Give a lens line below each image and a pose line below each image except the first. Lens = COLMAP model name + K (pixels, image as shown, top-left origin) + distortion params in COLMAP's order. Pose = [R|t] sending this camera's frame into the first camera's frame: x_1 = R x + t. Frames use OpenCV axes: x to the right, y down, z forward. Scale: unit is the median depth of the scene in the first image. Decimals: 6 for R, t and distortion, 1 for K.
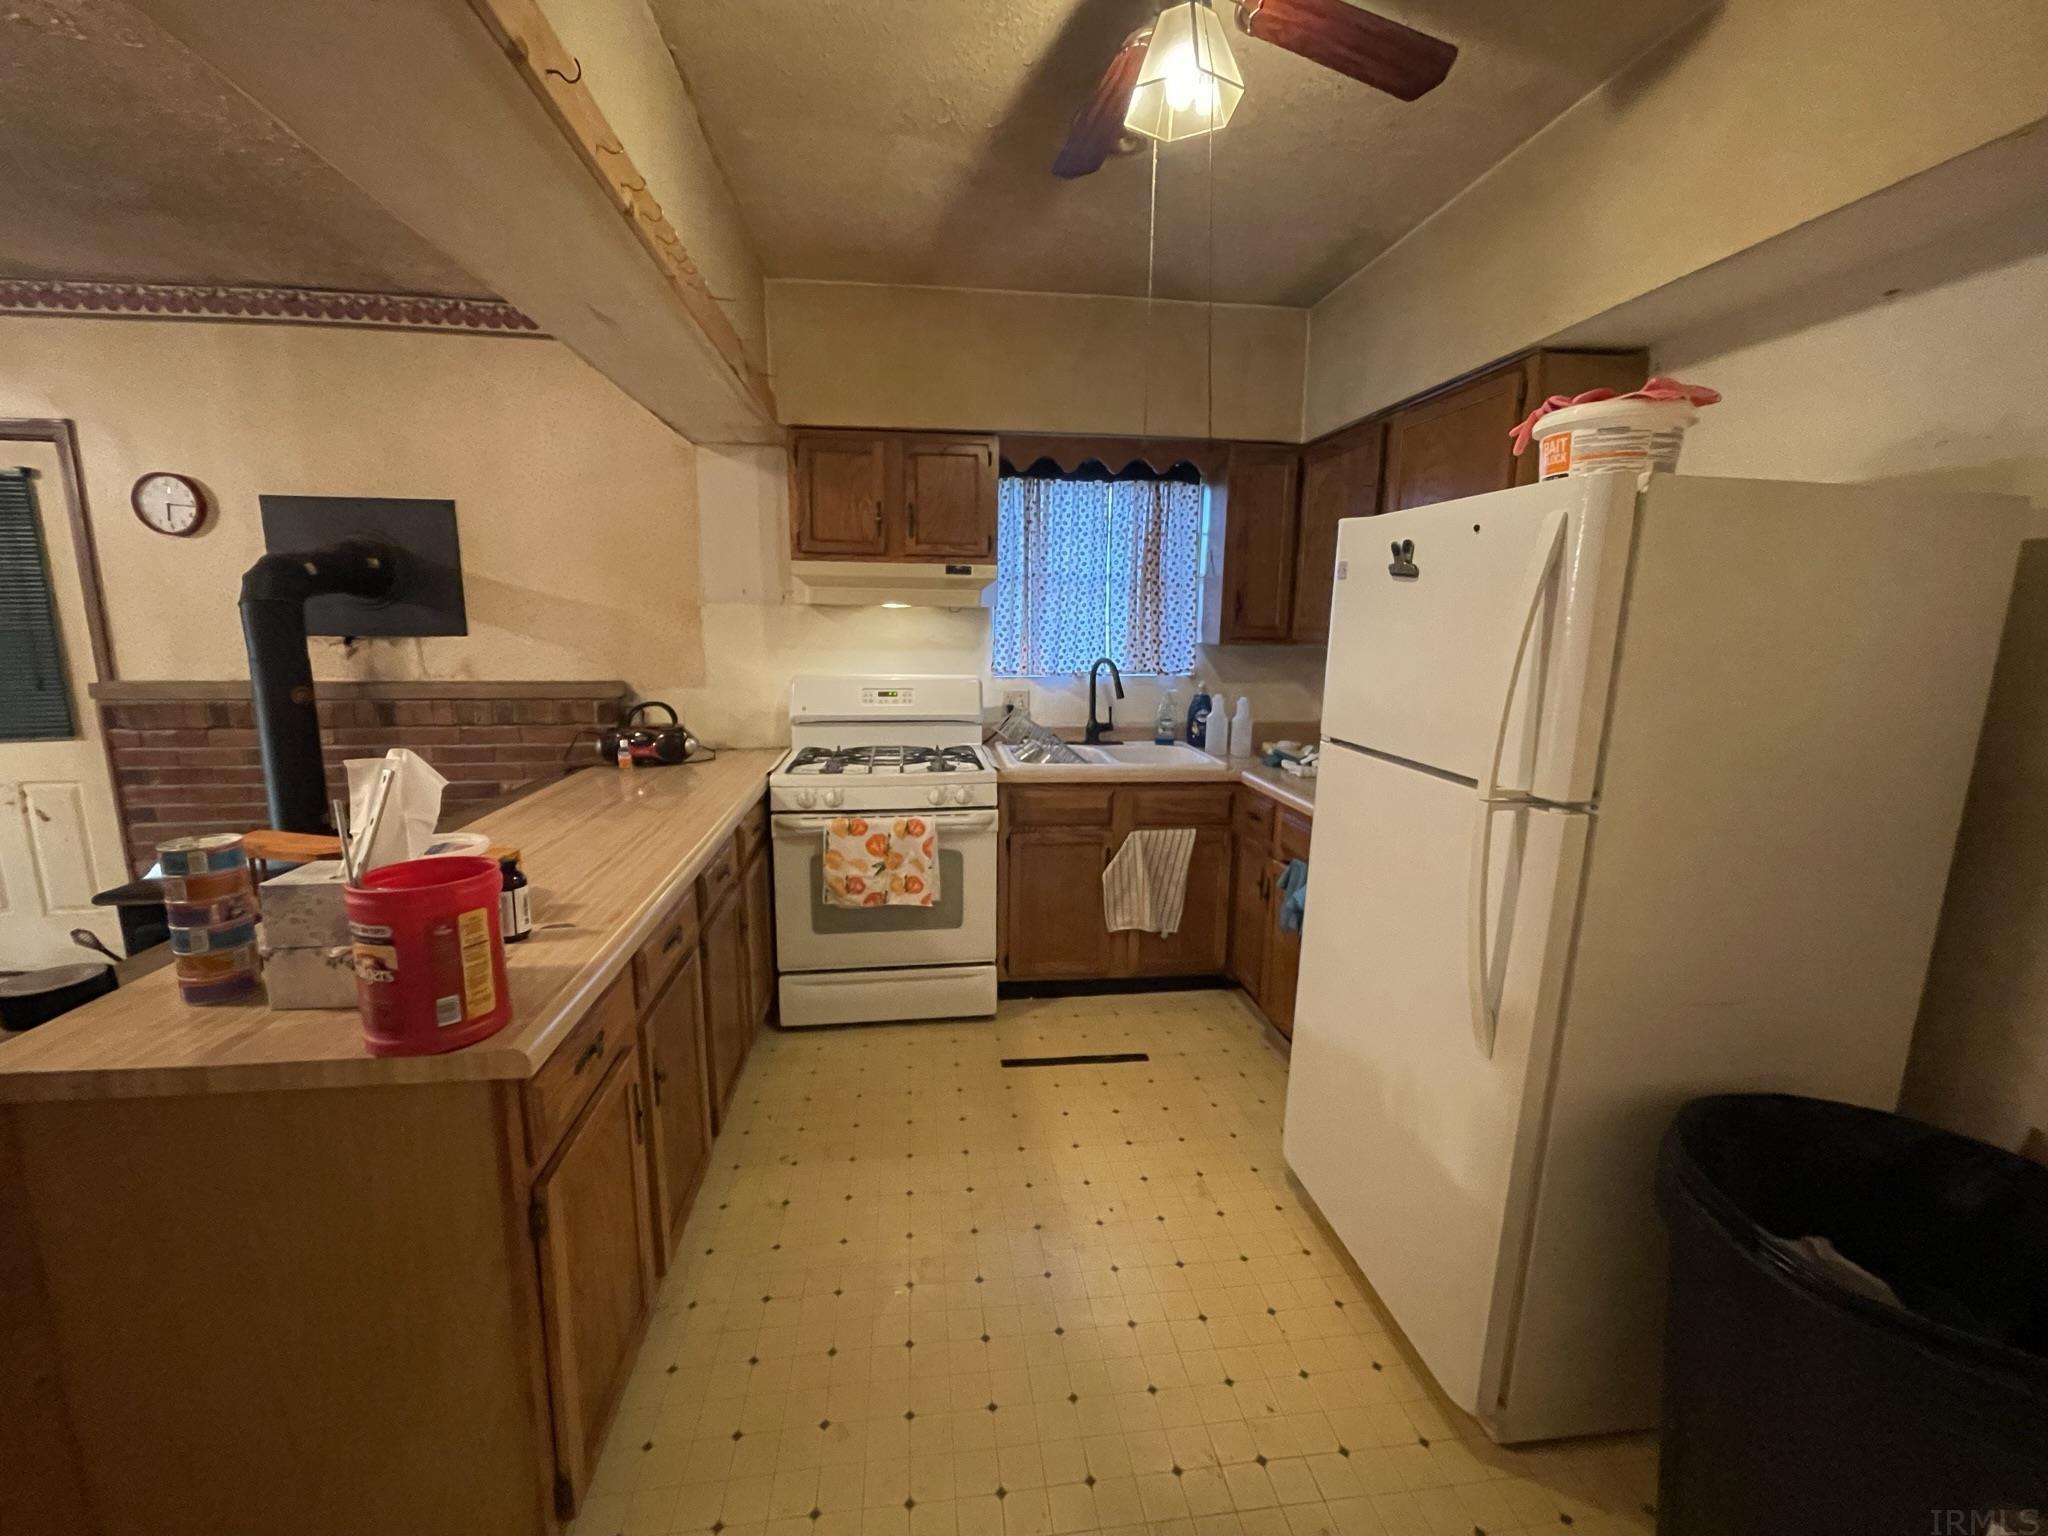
lens RADIAL K [[825.6, 0, 1034.1], [0, 825.6, 761.1], [0, 0, 1]] dist [-0.001967, -0.001533]
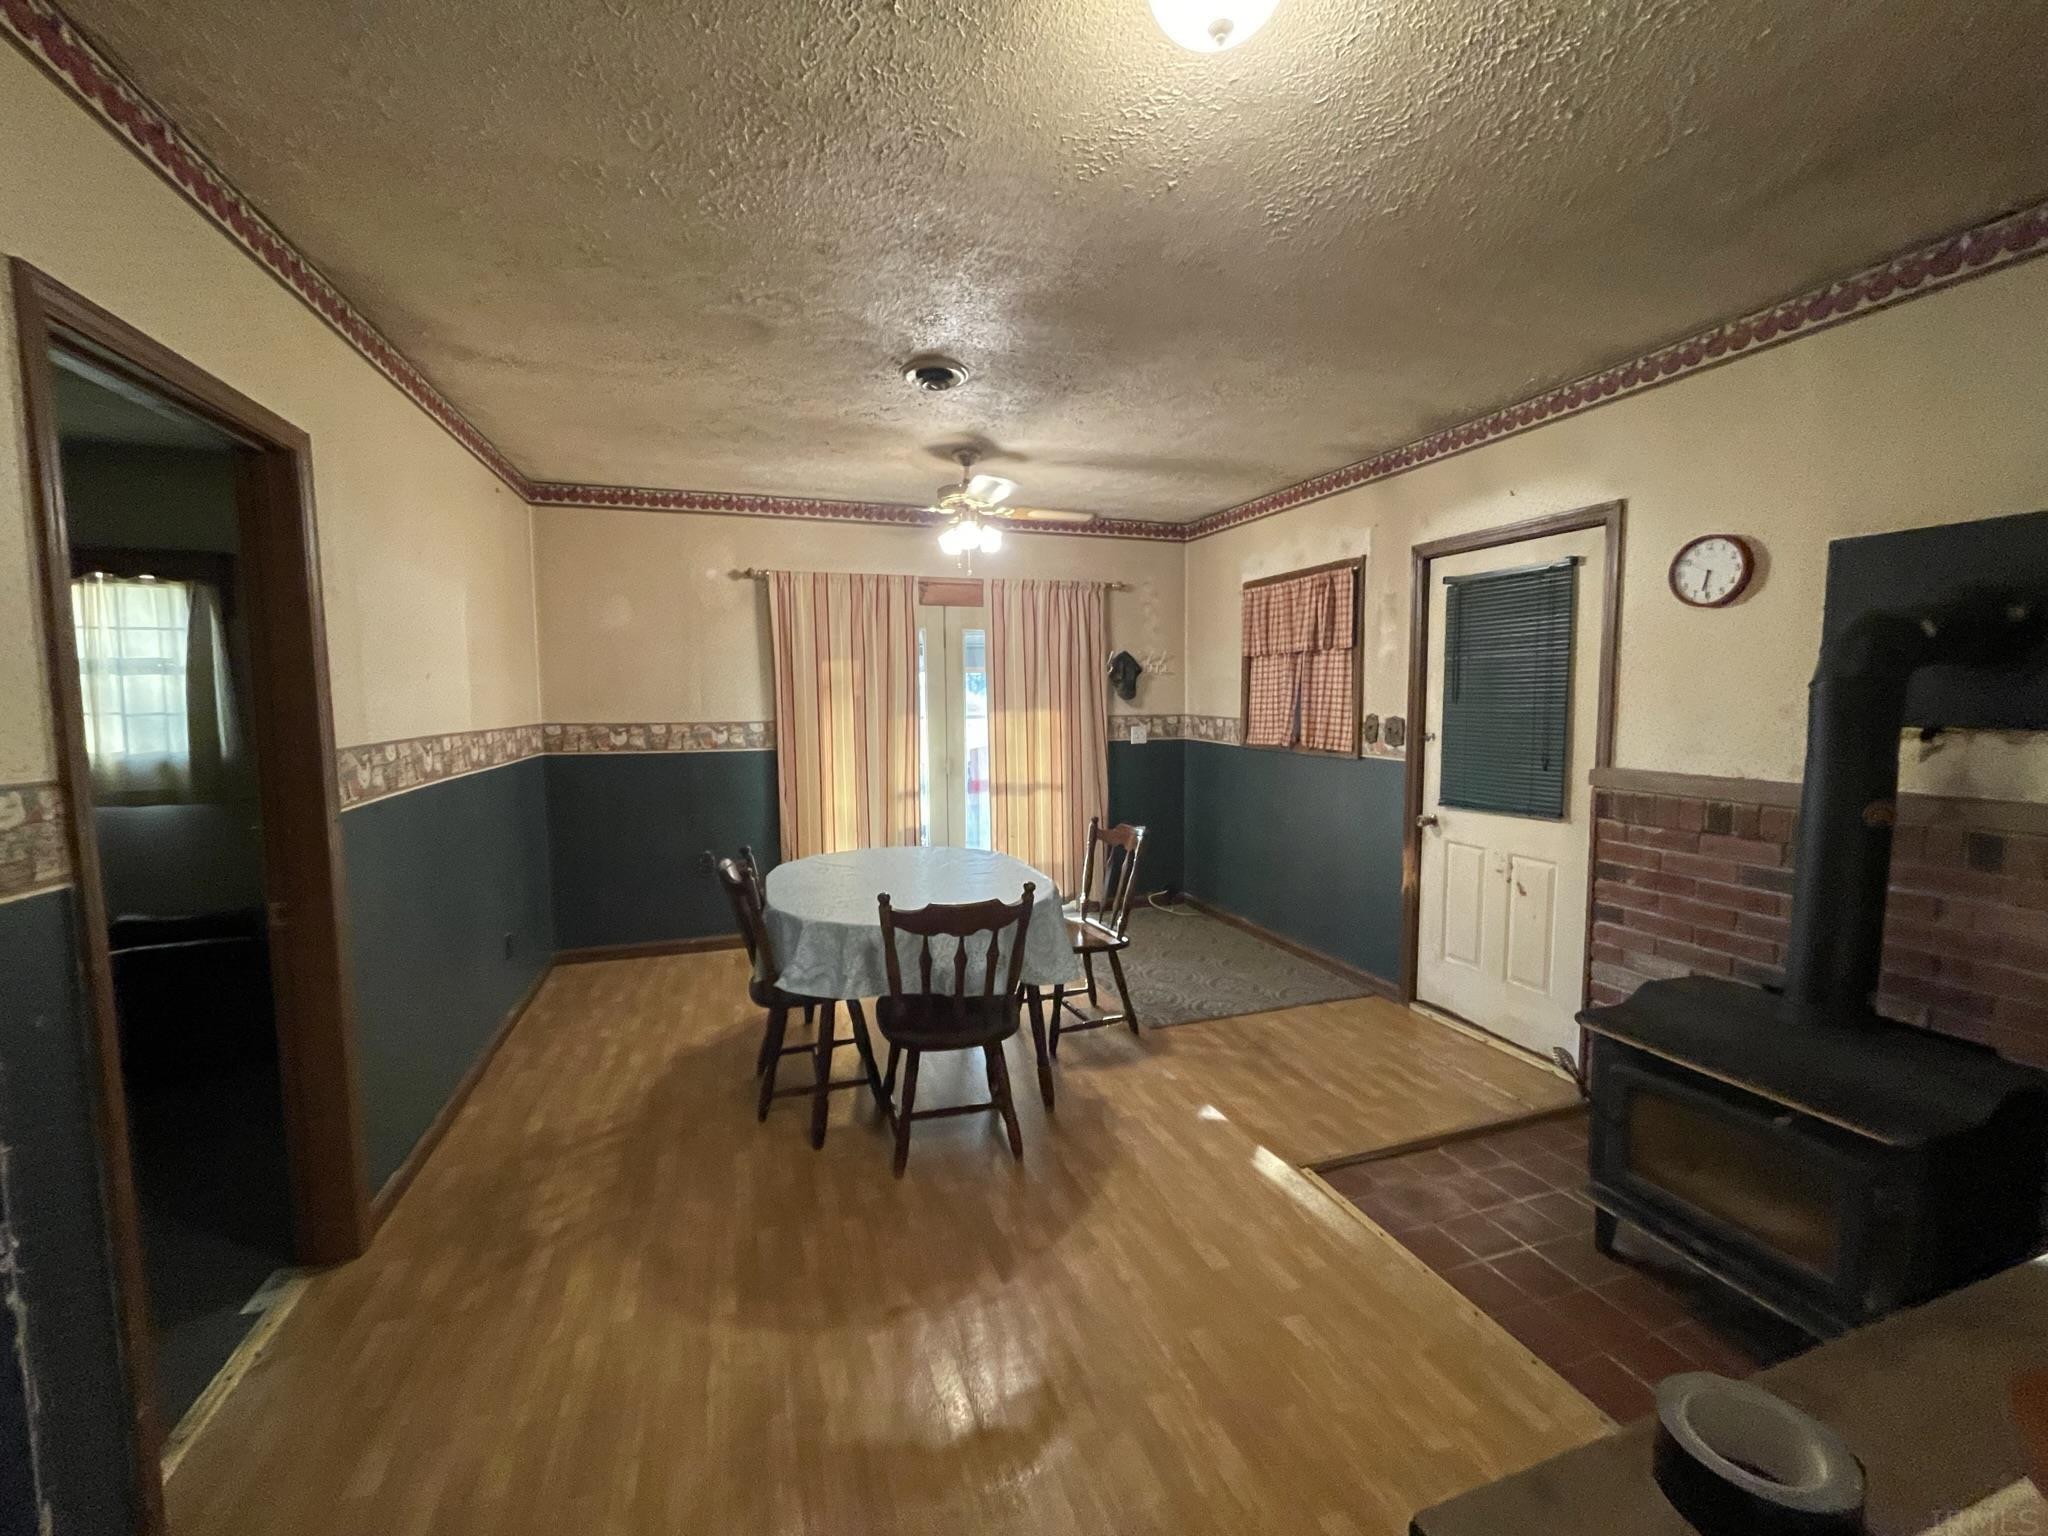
lens RADIAL K [[825.6, 0, 1019.3], [0, 825.6, 756.3], [0, 0, 1]] dist [-0.001967, -0.001533]
pose [[0.194947, 0.062402, -0.978827, -0.328870], [-0.164659, 0.985892, 0.030058, -0.027186], [0.966893, 0.155313, 0.202472, 0.151948]]
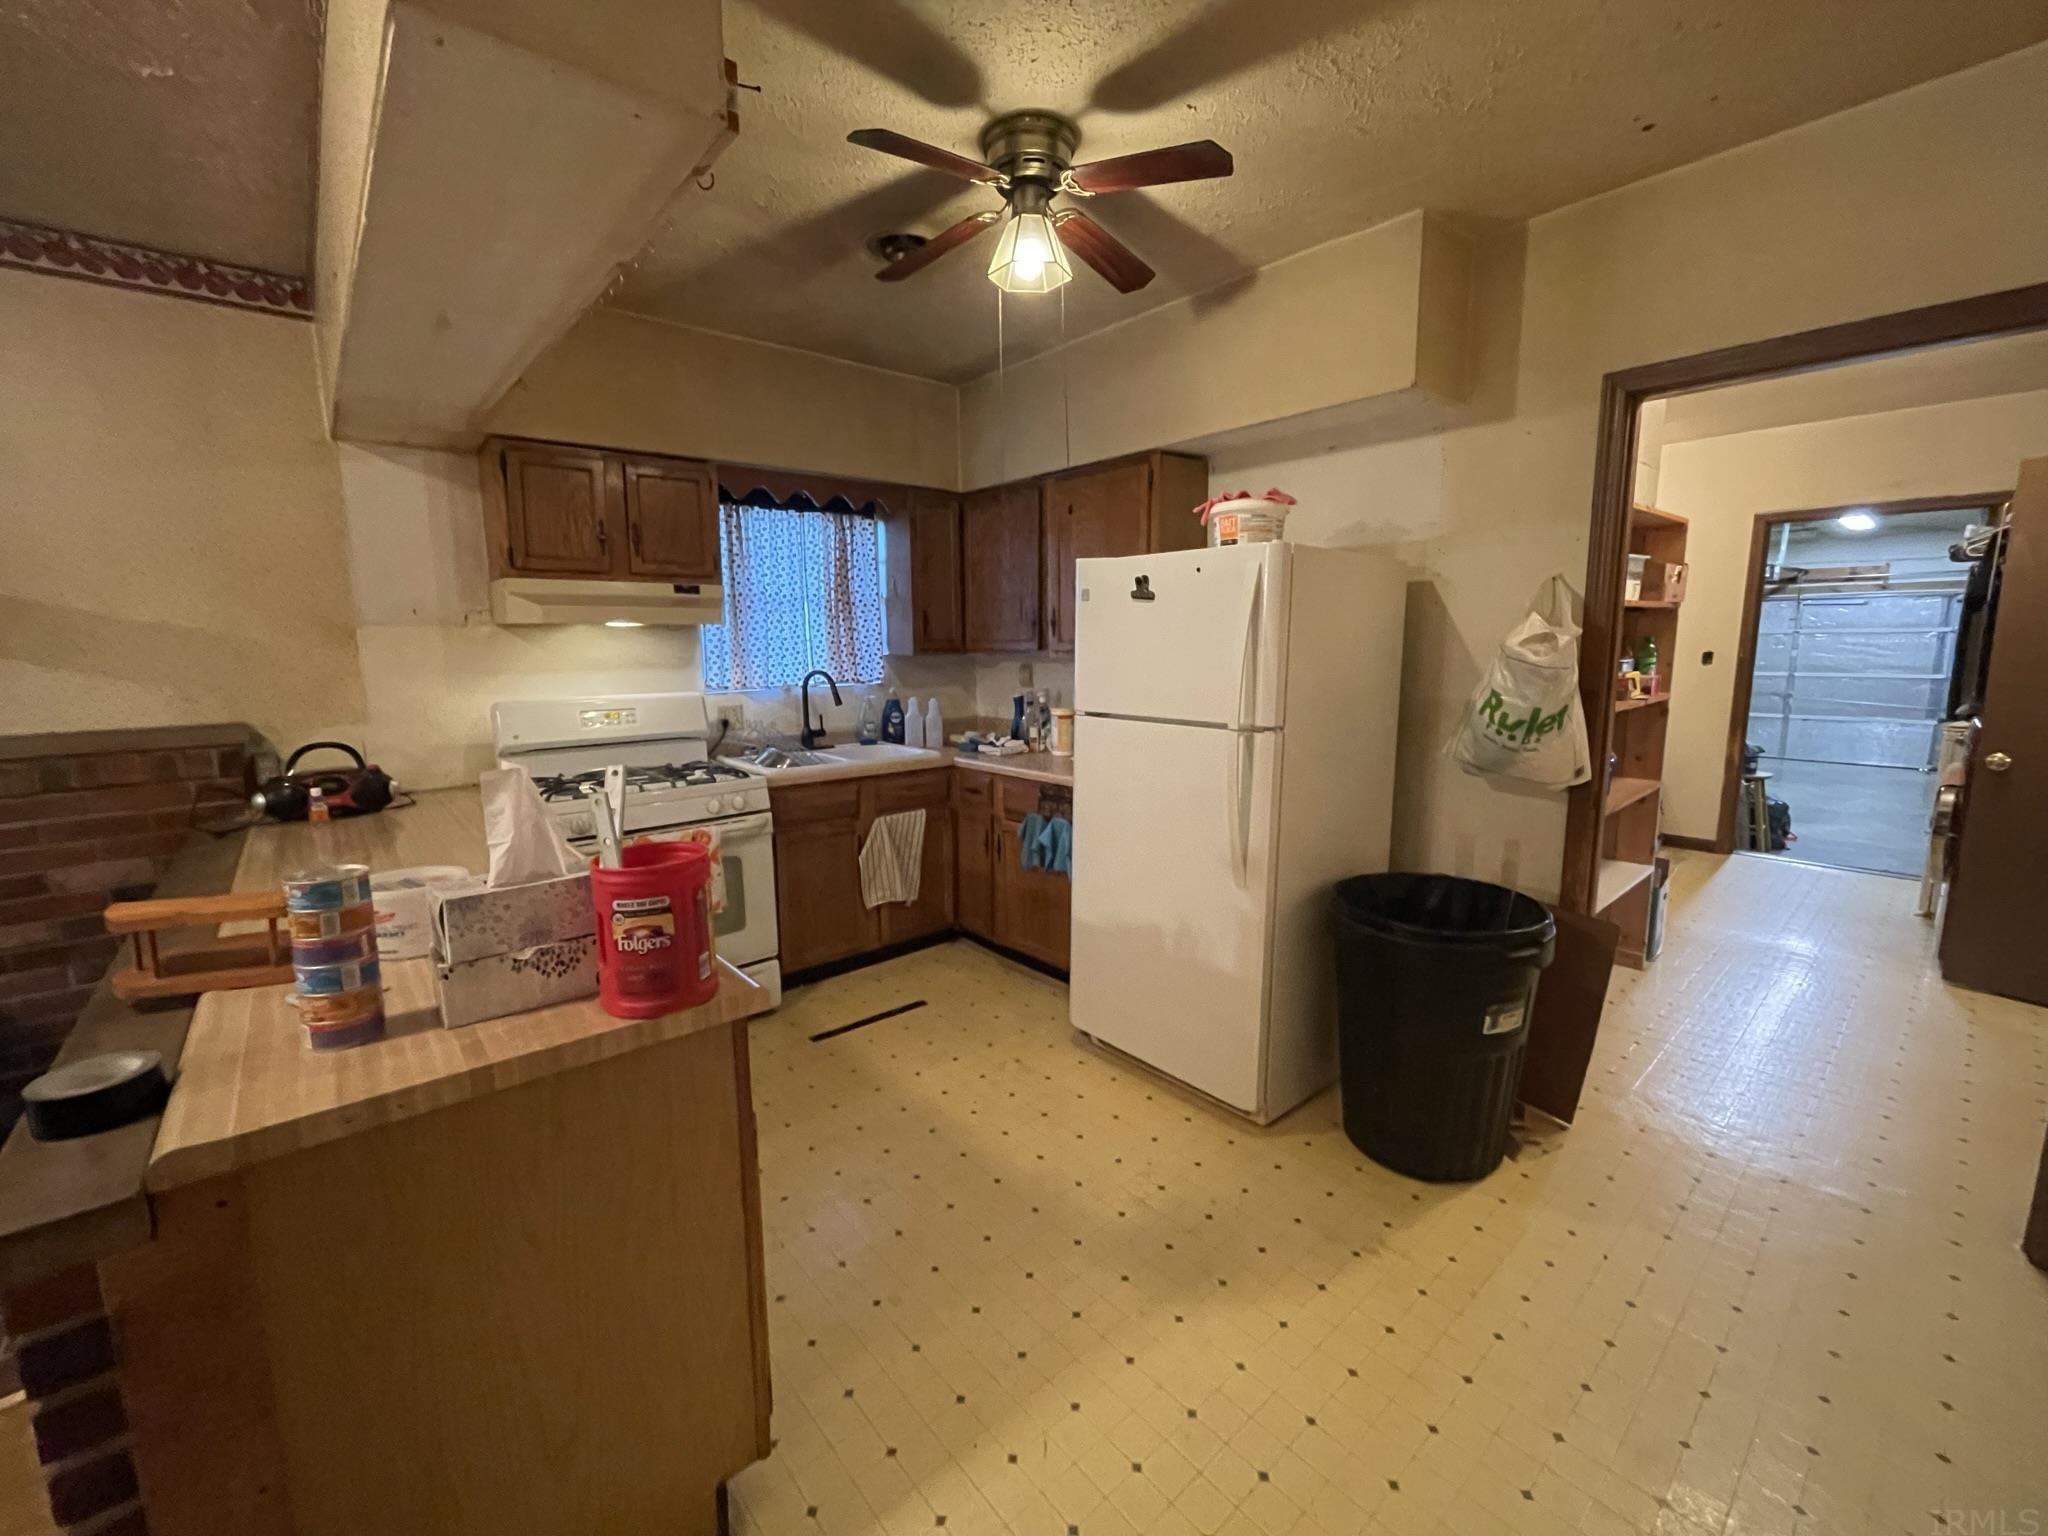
lens RADIAL K [[825.6, 0, 1019.1], [0, 825.6, 761.7], [0, 0, 1]] dist [-0.001967, -0.001533]
pose [[0.835109, -0.099069, 0.541090, -0.336473], [0.113263, 0.993540, 0.007101, 0.021870], [-0.538298, 0.055356, 0.840934, -0.079636]]
